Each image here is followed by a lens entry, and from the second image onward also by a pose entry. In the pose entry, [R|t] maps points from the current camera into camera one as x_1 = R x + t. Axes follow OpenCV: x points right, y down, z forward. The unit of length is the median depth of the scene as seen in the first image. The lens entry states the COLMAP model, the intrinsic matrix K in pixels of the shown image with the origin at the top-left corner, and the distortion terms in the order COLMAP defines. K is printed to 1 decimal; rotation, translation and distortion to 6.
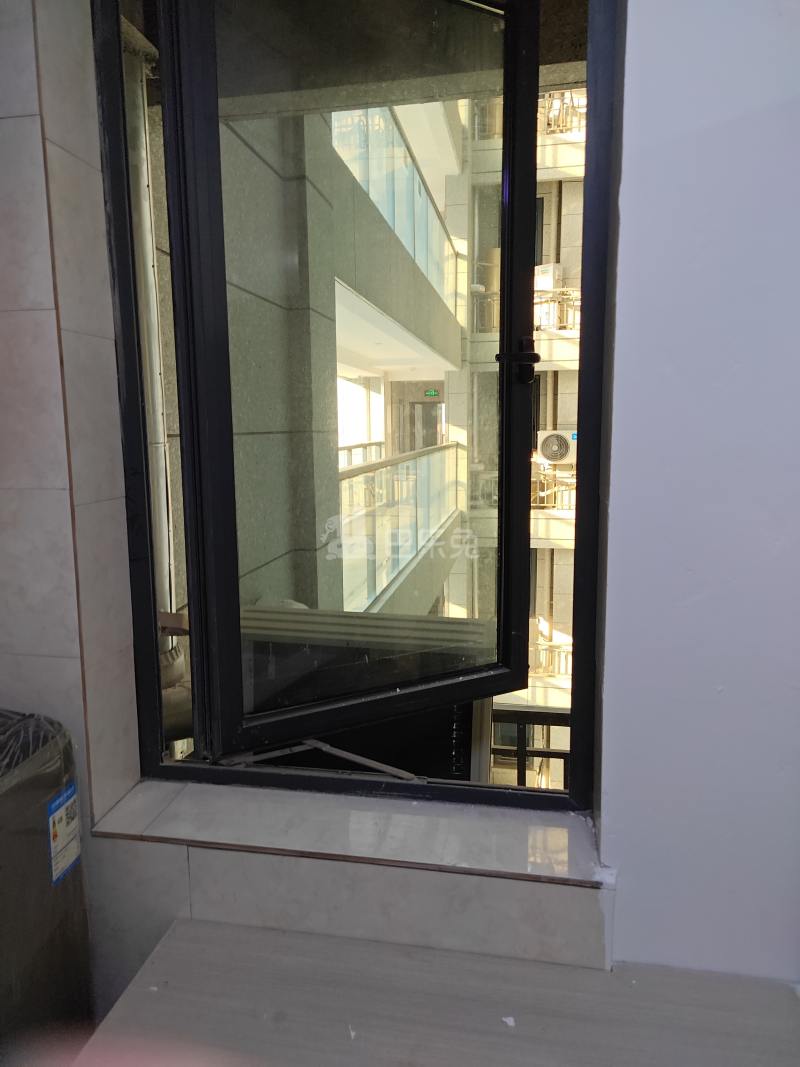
lens RADIAL K [[726.1, 0, 399.6], [0, 726.1, 529.2], [0, 0, 1]] dist [0.004546, -0.003801]
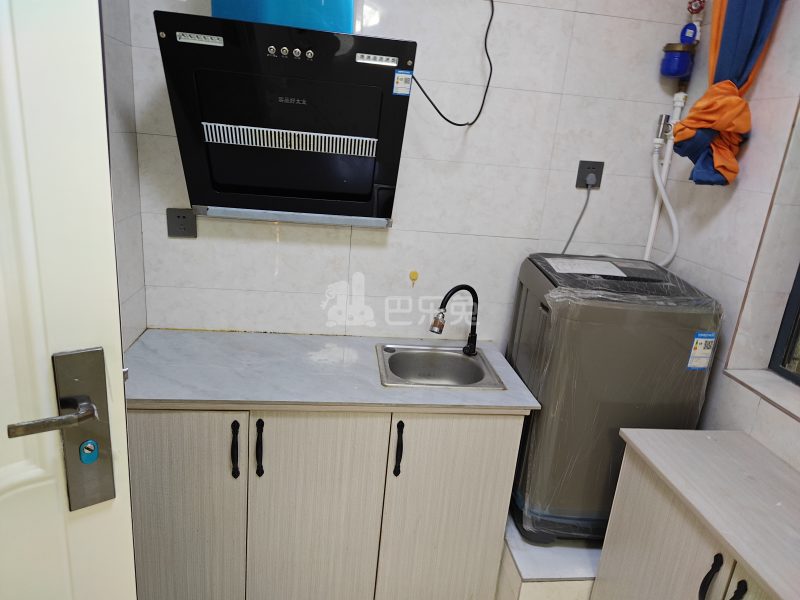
lens RADIAL K [[544.4, 0, 401.2], [0, 544.4, 299.0], [0, 0, 1]] dist [0.004546, -0.003801]
pose [[0.298246, 0.311988, -0.902060, 0.629033], [-0.223745, 0.941591, 0.251684, 0.059150], [0.927894, 0.126768, 0.350632, -0.378561]]
